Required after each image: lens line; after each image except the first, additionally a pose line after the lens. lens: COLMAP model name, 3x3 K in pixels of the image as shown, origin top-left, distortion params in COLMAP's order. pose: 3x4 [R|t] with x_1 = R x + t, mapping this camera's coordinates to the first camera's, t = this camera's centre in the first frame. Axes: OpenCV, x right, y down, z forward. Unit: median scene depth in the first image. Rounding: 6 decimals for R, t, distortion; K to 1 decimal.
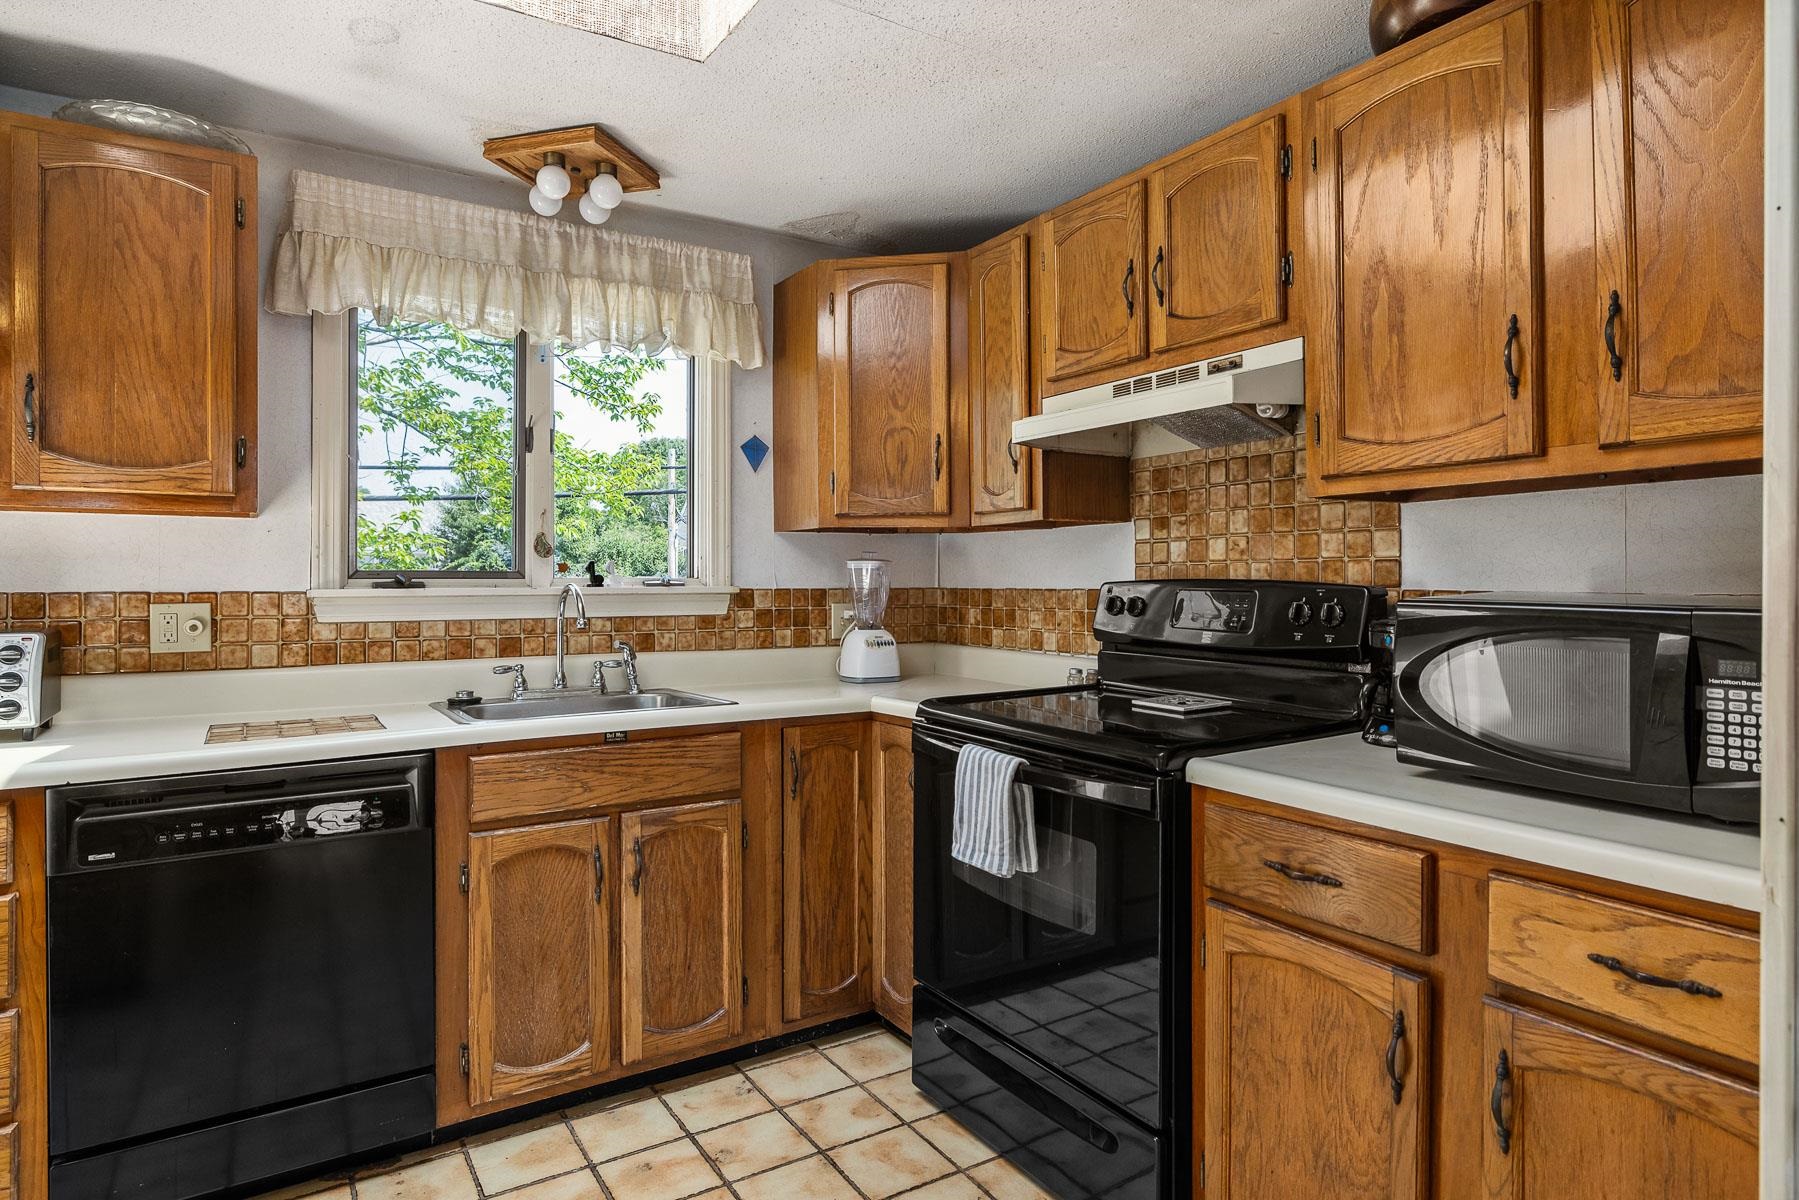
lens RADIAL K [[1027.3, 0, 922.7], [0, 1027.3, 573.3], [0, 0, 1]] dist [-0.000173, -0.001189]
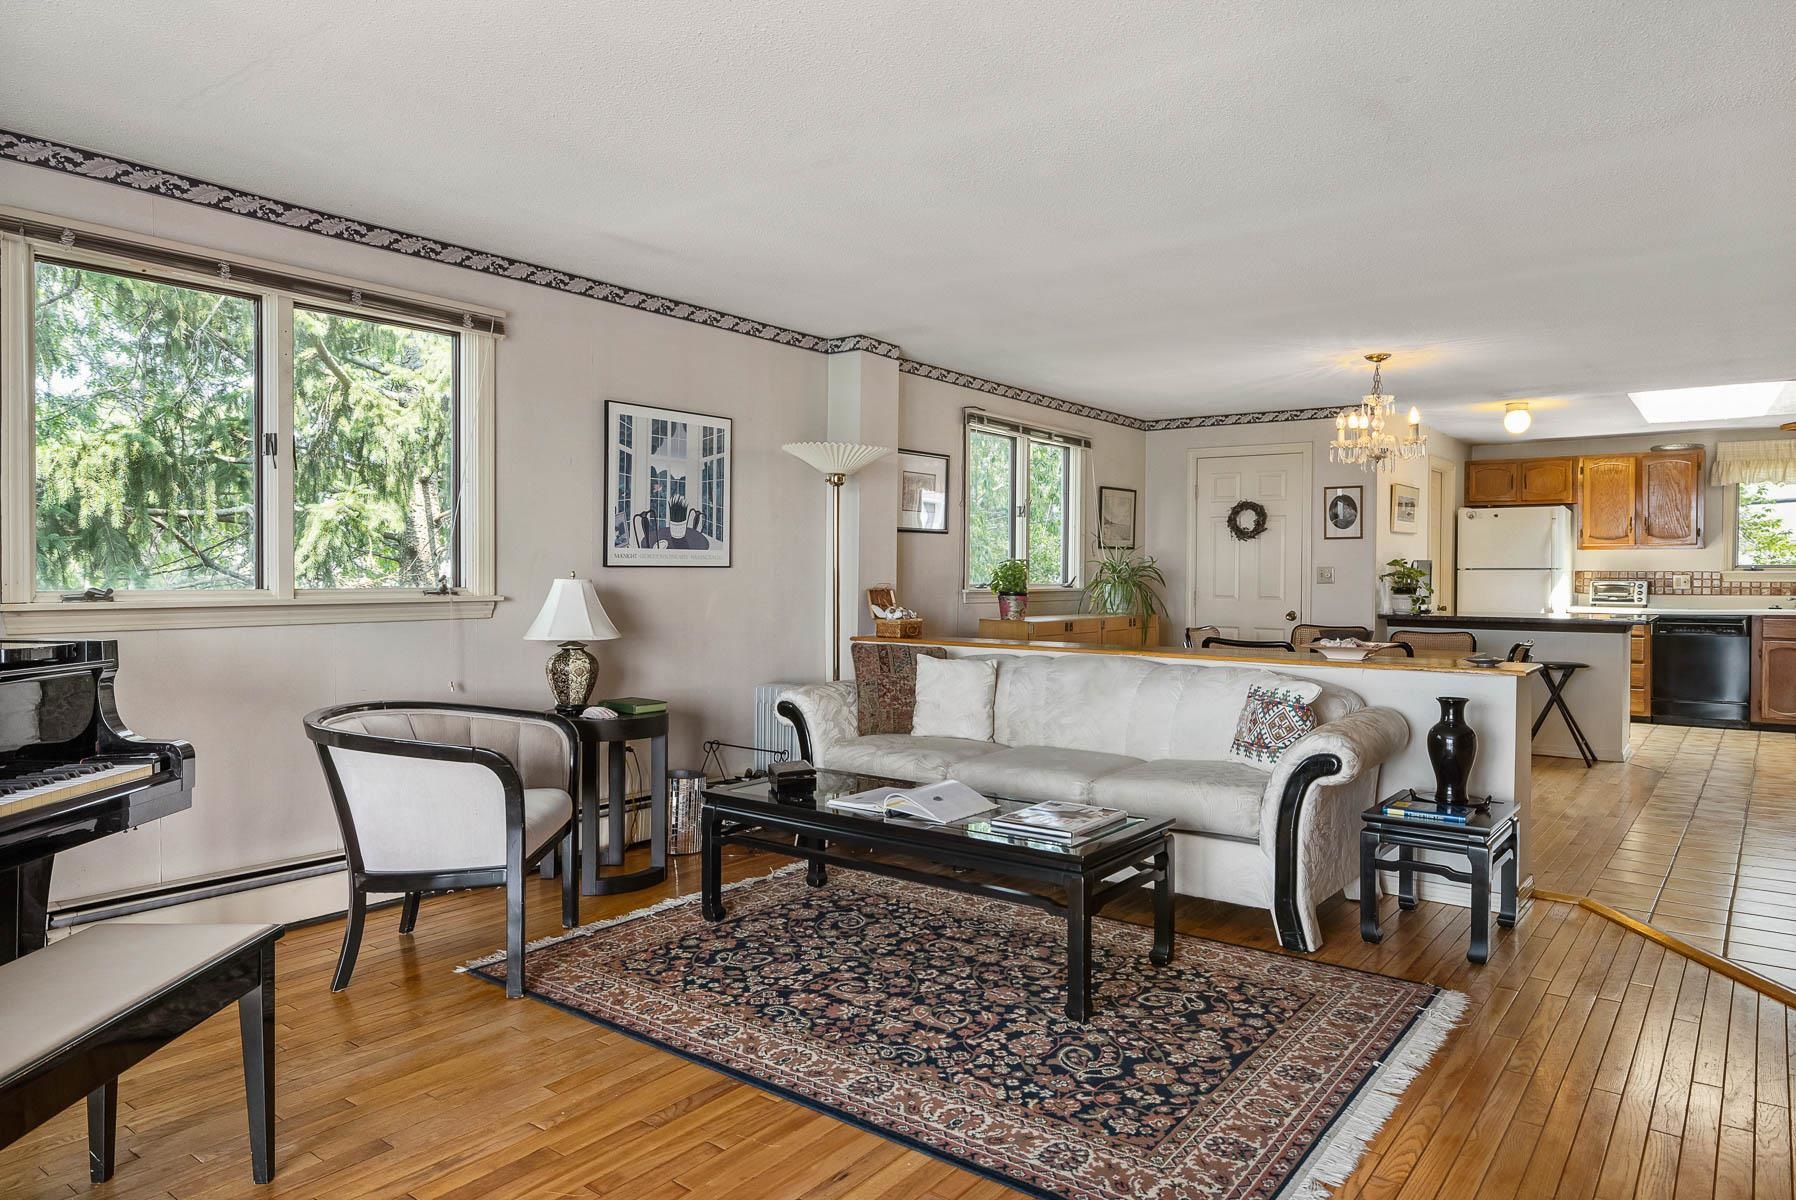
lens RADIAL K [[1156.7, 0, 913.7], [0, 1156.7, 585.6], [0, 0, 1]] dist [0.019827, -0.002734]
pose [[0.354792, 0.018730, -0.934758, 1.932550], [0.001759, 0.999784, 0.020701, -0.018908], [0.934944, -0.008988, 0.354683, -2.674108]]
